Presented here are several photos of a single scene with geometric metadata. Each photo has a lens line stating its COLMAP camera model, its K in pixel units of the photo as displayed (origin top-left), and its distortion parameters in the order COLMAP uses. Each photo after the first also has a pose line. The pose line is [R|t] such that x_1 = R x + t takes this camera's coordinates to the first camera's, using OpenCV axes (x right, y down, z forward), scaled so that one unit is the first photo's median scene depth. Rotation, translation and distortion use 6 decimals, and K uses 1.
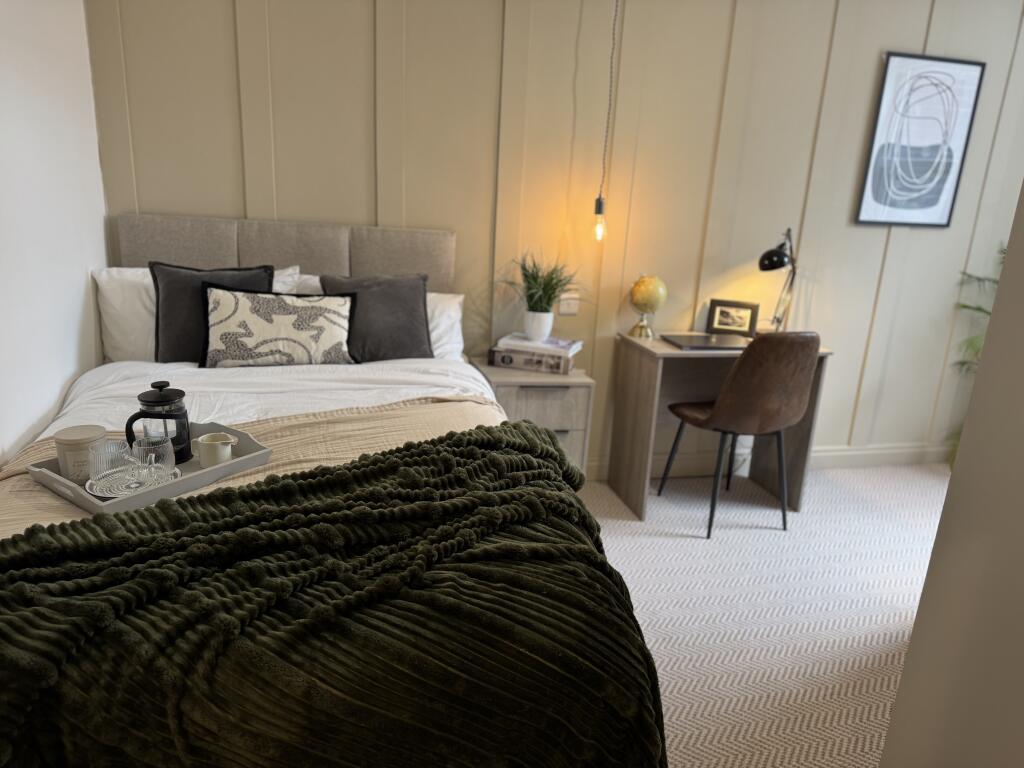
lens RADIAL K [[714.3, 0, 512.0], [0, 714.3, 384.0], [0, 0, 1]] dist [0.148896, -0.231782]
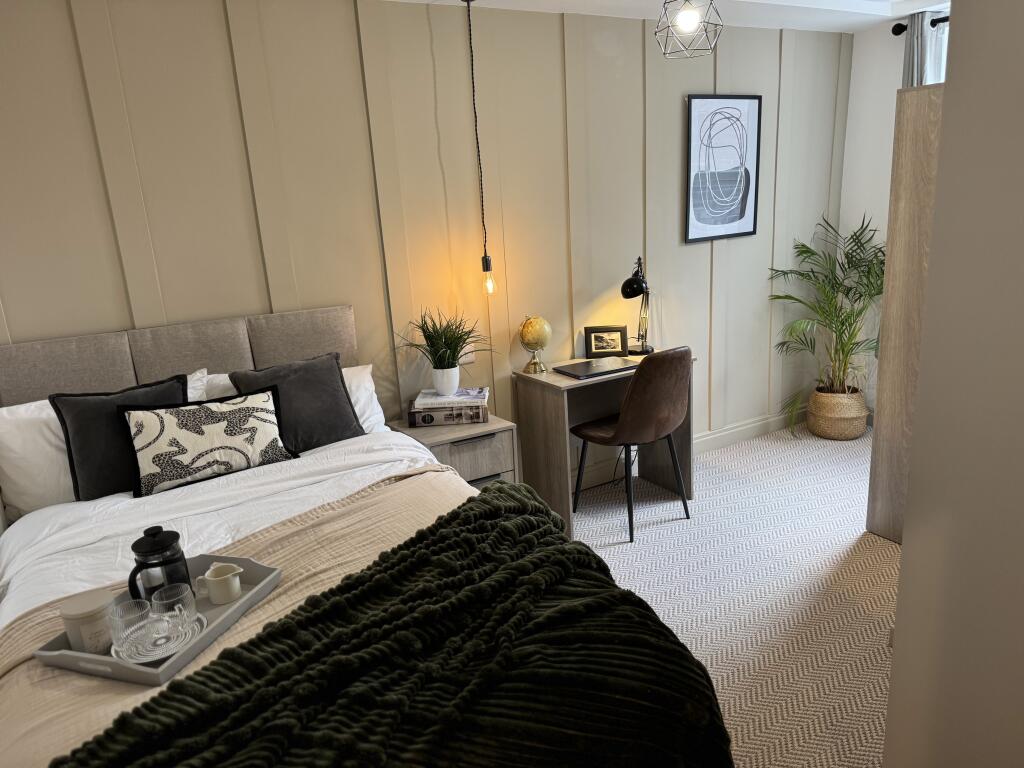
lens RADIAL K [[714.3, 0, 512.0], [0, 714.3, 384.0], [0, 0, 1]] dist [0.148896, -0.231782]
pose [[0.950748, -0.180375, 0.252079, -0.162795], [0.185722, 0.982599, 0.002625, -0.072318], [-0.248166, 0.044321, 0.967703, -0.046046]]
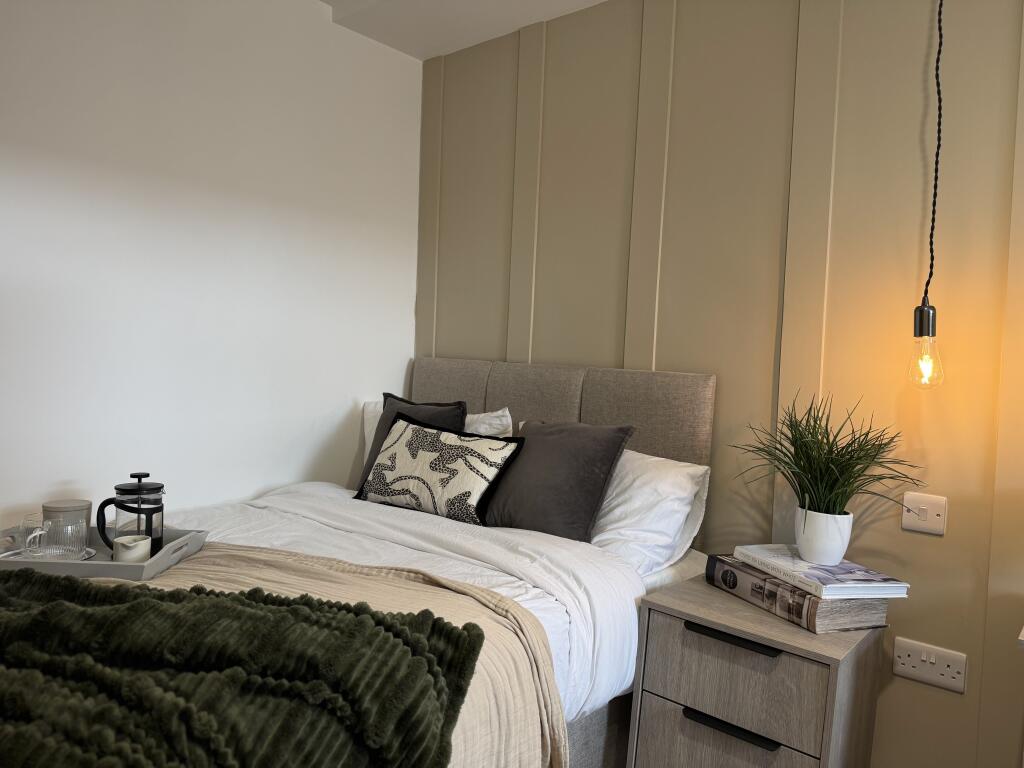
lens RADIAL K [[714.3, 0, 512.0], [0, 714.3, 384.0], [0, 0, 1]] dist [0.148896, -0.231782]
pose [[0.586663, -0.000576, -0.809831, 0.417613], [-0.239983, 0.954960, -0.174529, -0.044824], [0.773457, 0.296735, 0.560101, 0.547362]]
